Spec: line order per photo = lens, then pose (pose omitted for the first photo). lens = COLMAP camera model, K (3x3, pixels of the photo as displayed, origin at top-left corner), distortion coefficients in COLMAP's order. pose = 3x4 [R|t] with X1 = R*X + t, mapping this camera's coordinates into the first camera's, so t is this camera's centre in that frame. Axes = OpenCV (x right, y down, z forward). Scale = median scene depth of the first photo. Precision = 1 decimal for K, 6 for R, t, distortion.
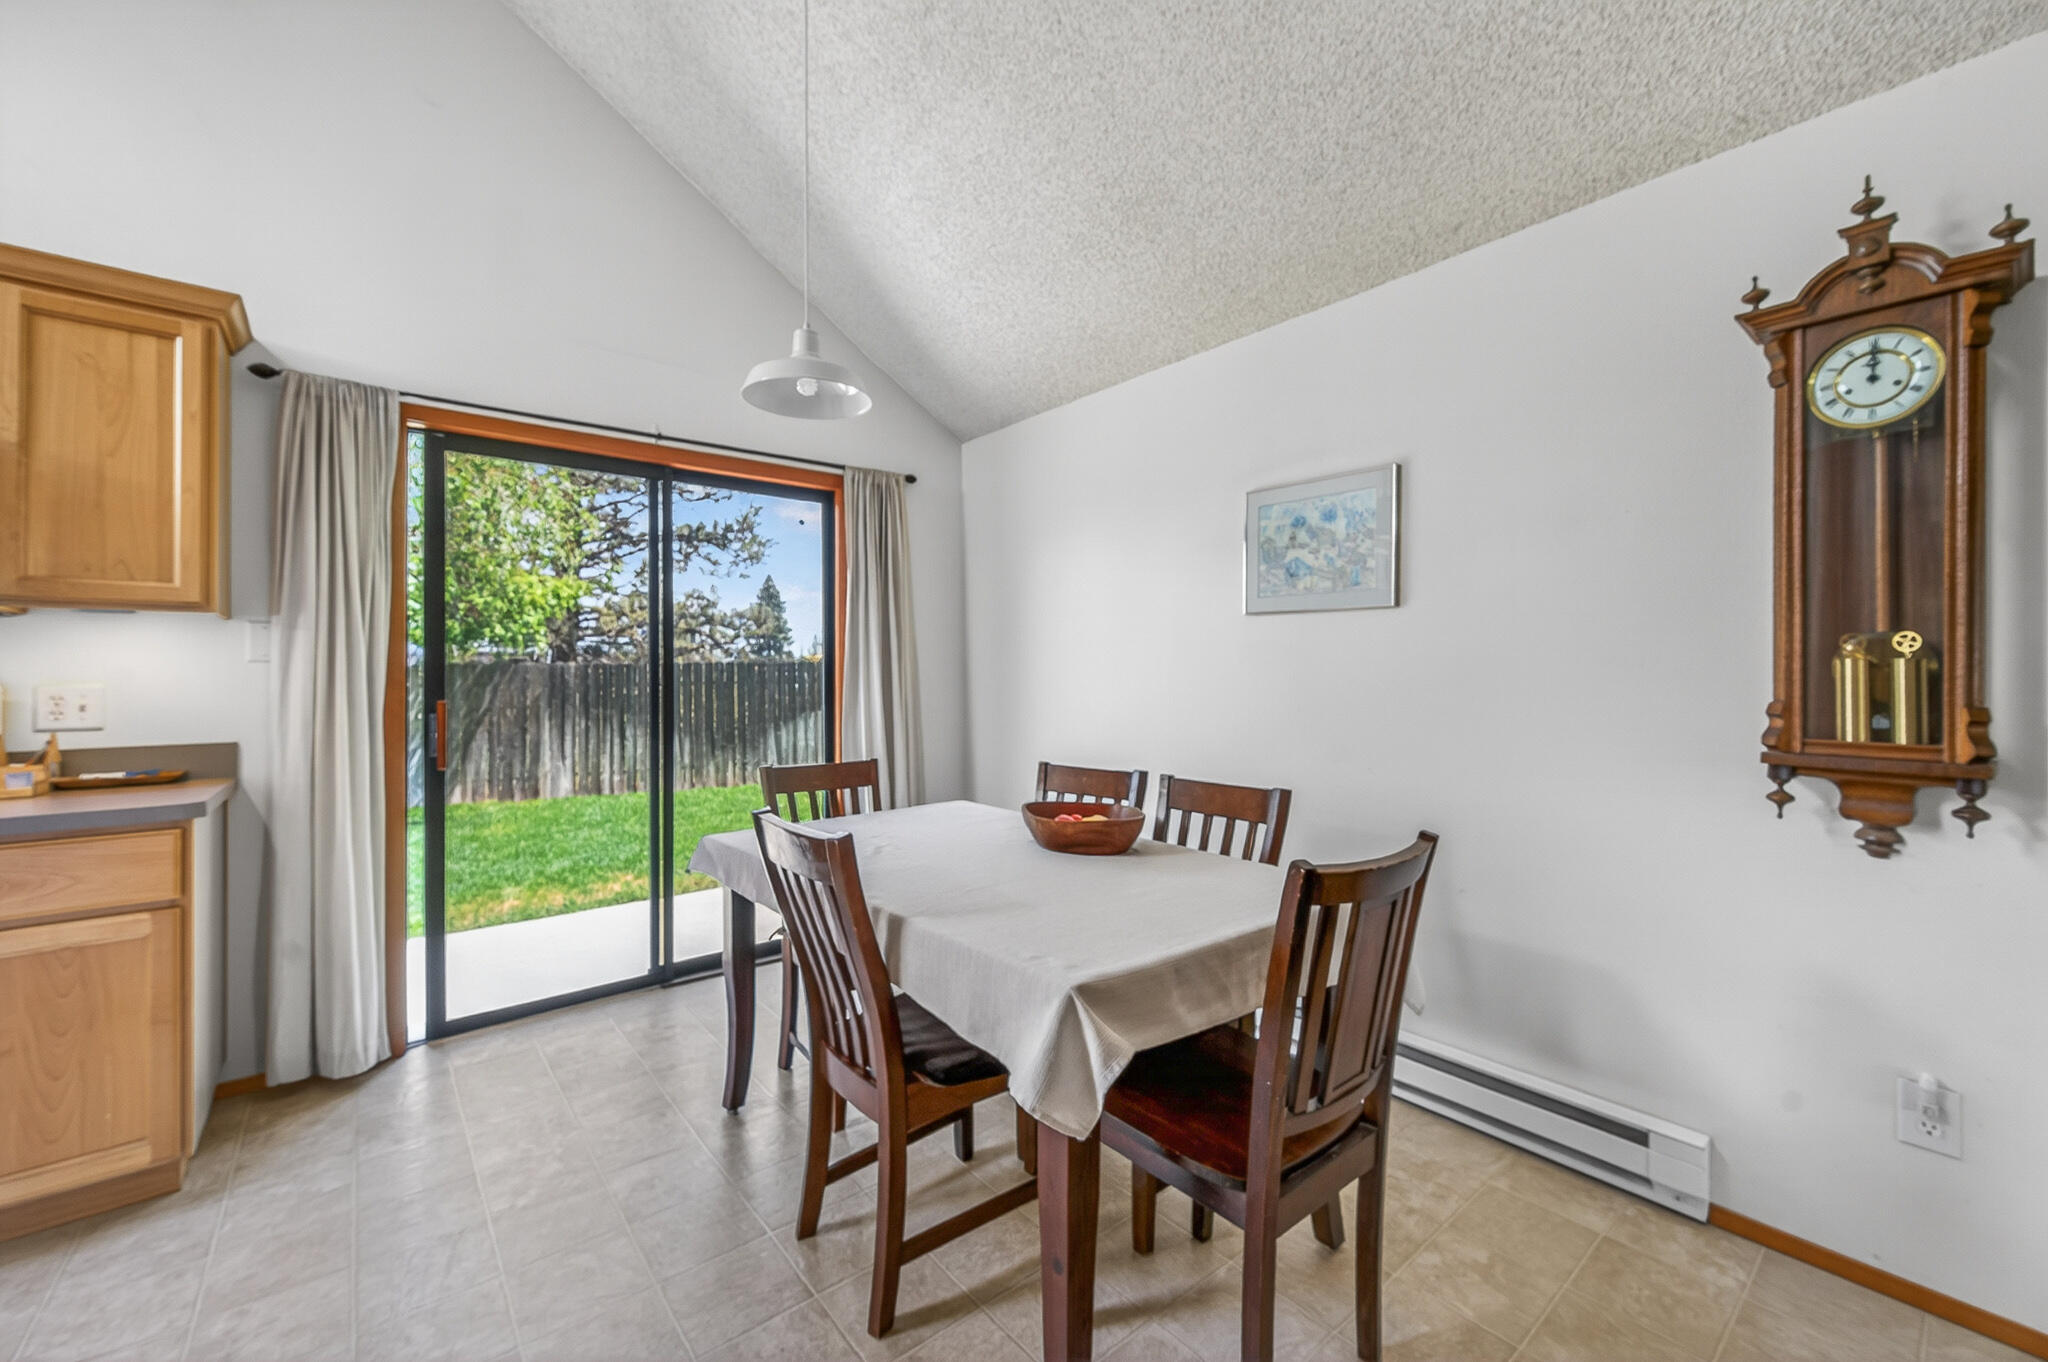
lens RADIAL K [[792.3, 0, 1024.1], [0, 792.3, 673.1], [0, 0, 1]] dist [-0.012220, -0.000061]
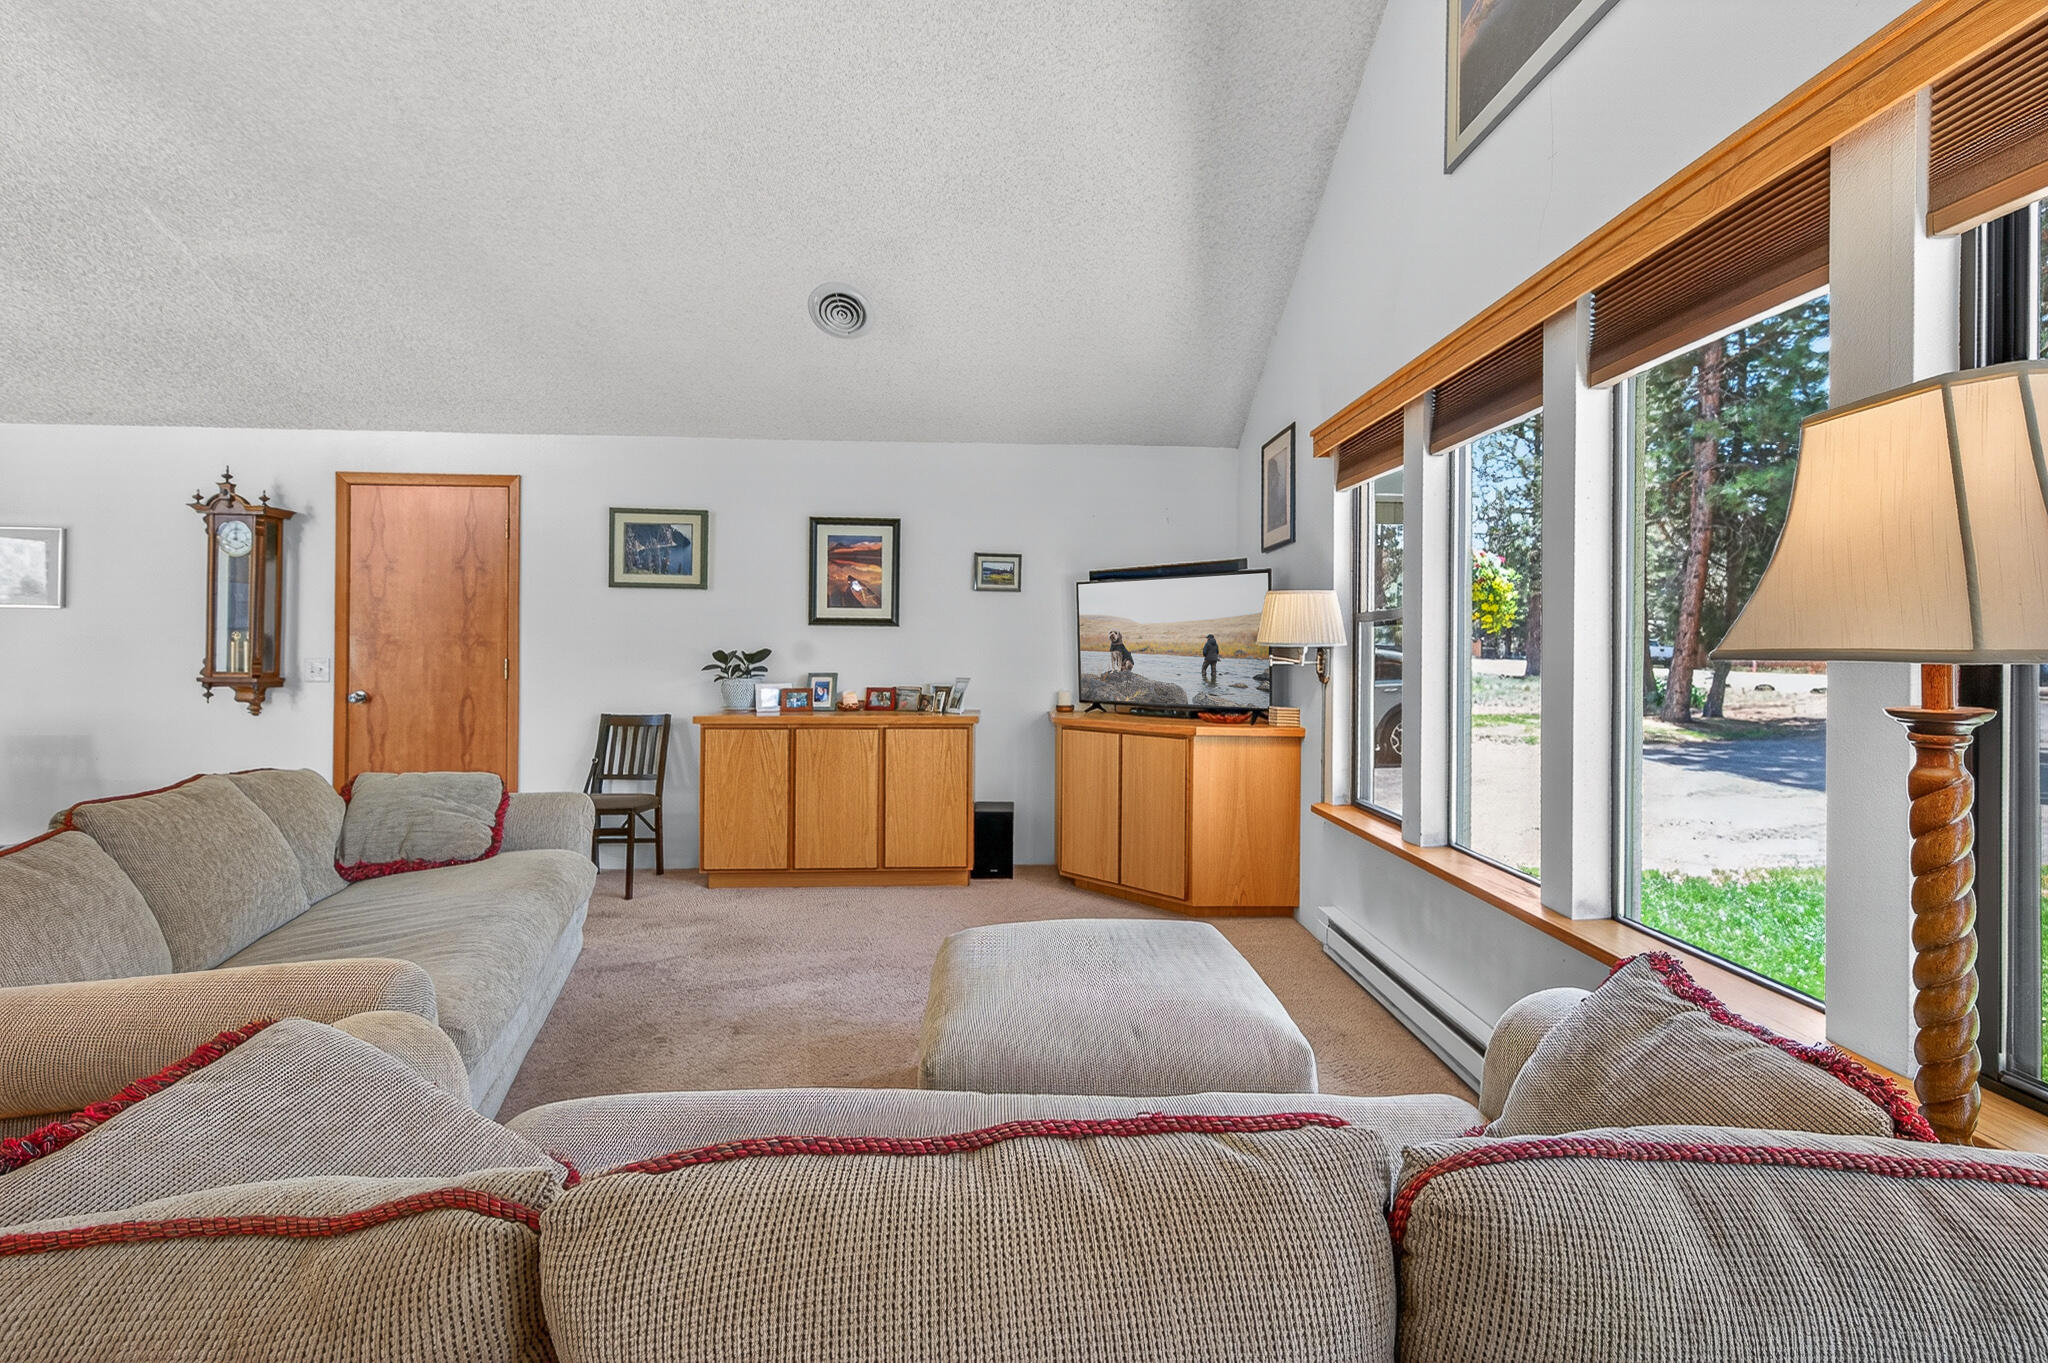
lens RADIAL K [[838.4, 0, 1025.3], [0, 838.4, 651.0], [0, 0, 1]] dist [0.012196, -0.000120]
pose [[0.600059, 0.005974, 0.799933, 0.273963], [-0.009965, 0.999950, 0.000007, -0.008337], [-0.799894, -0.007976, 0.600089, -2.192897]]
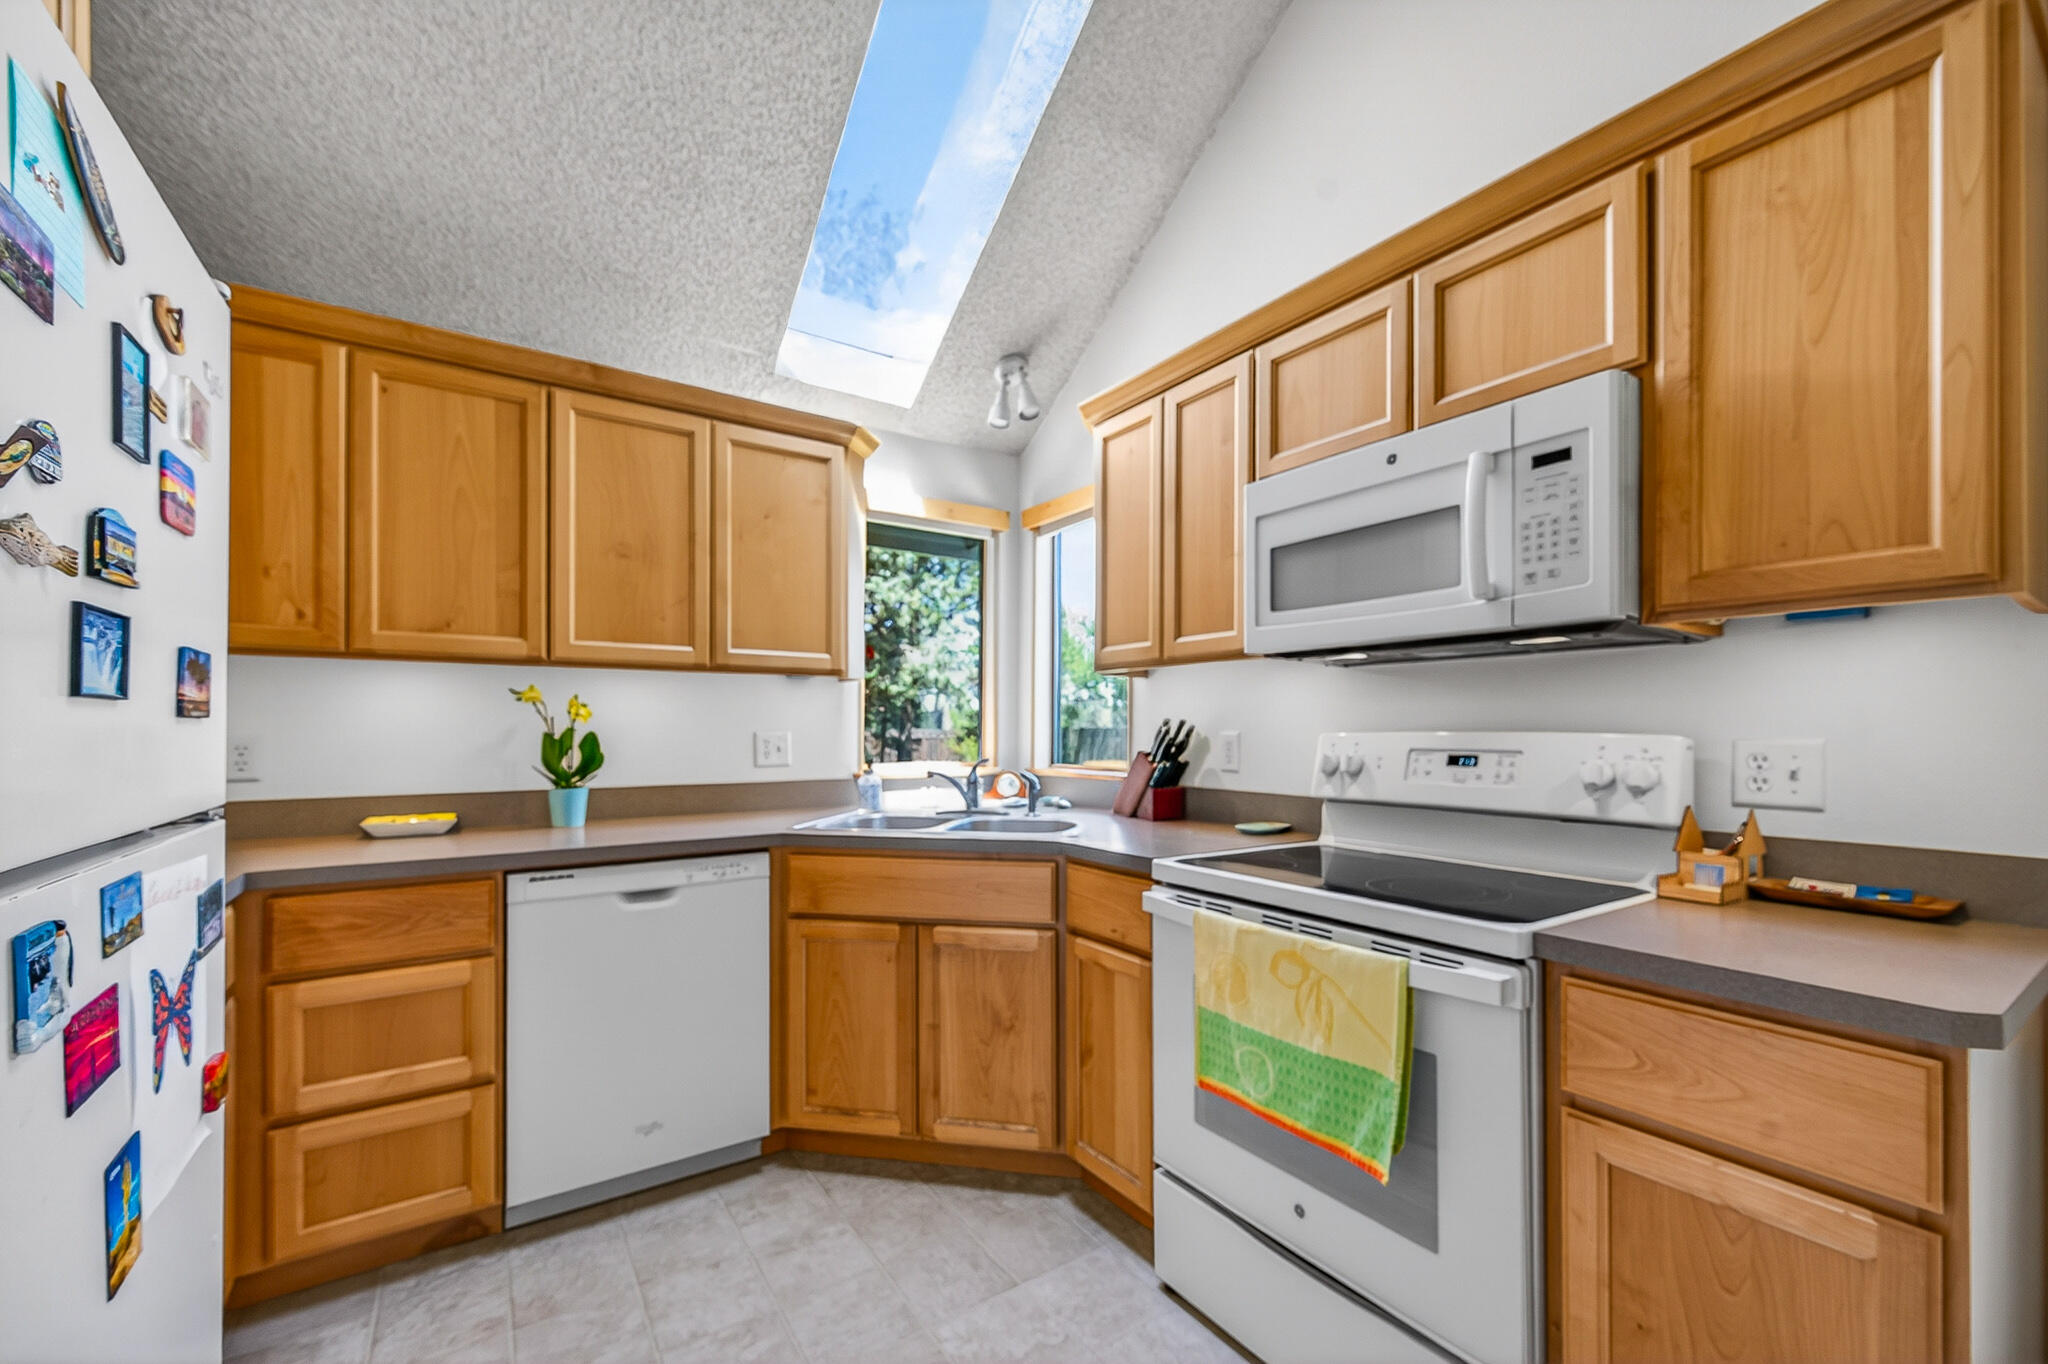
lens RADIAL K [[825.0, 0, 1022.1], [0, 825.0, 715.6], [0, 0, 1]] dist [0.007567, -0.000455]
pose [[-0.117499, -0.006579, -0.993051, -0.474445], [0.001370, 0.999976, -0.006787, -0.000135], [0.993072, -0.002158, -0.117488, 0.467155]]
